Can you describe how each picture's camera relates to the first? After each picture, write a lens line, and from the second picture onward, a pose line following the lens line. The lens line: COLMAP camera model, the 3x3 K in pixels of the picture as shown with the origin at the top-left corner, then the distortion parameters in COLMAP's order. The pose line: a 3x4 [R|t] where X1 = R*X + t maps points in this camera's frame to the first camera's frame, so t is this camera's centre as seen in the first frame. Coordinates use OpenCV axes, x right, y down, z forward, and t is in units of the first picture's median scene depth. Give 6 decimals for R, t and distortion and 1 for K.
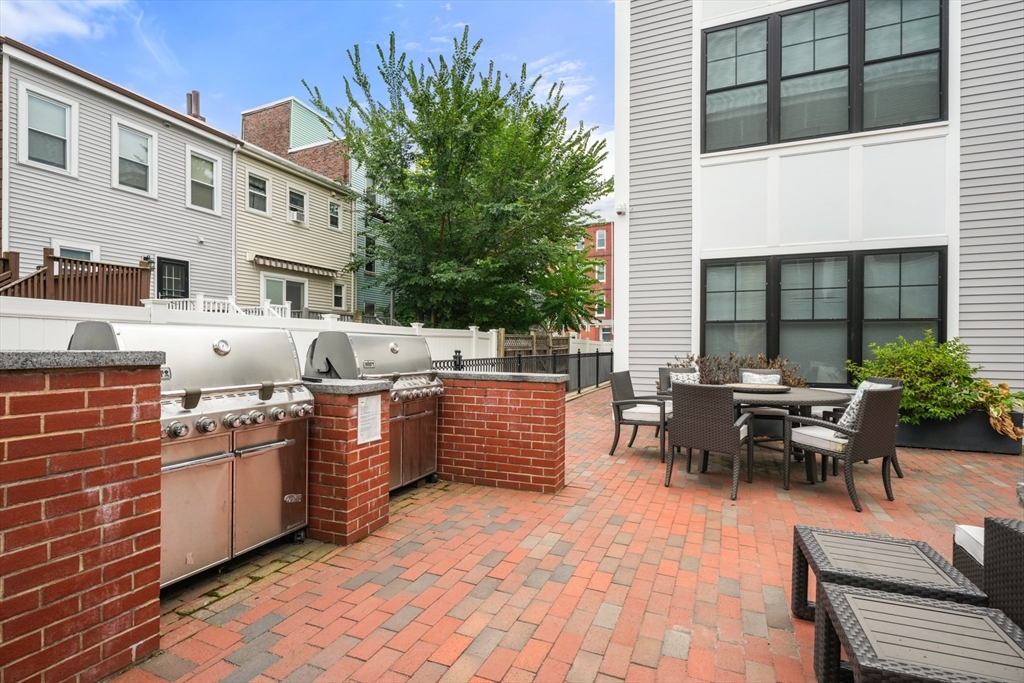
lens RADIAL K [[502.3, 0, 511.6], [0, 502.3, 343.0], [0, 0, 1]] dist [0.005337, 0.001632]
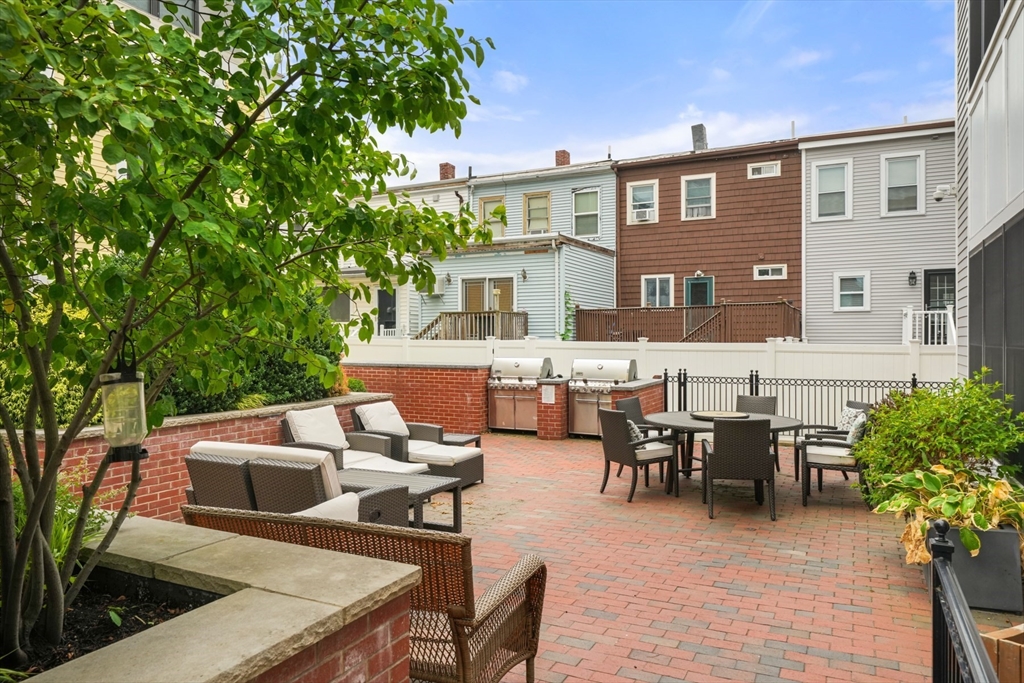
lens RADIAL K [[697.3, 0, 512.8], [0, 697.3, 342.5], [0, 0, 1]] dist [0.001892, 0.000321]
pose [[-0.070243, 0.002454, -0.997527, 0.733189], [0.003378, 0.999992, 0.002222, -0.026890], [0.997524, -0.003213, -0.070250, 0.242041]]
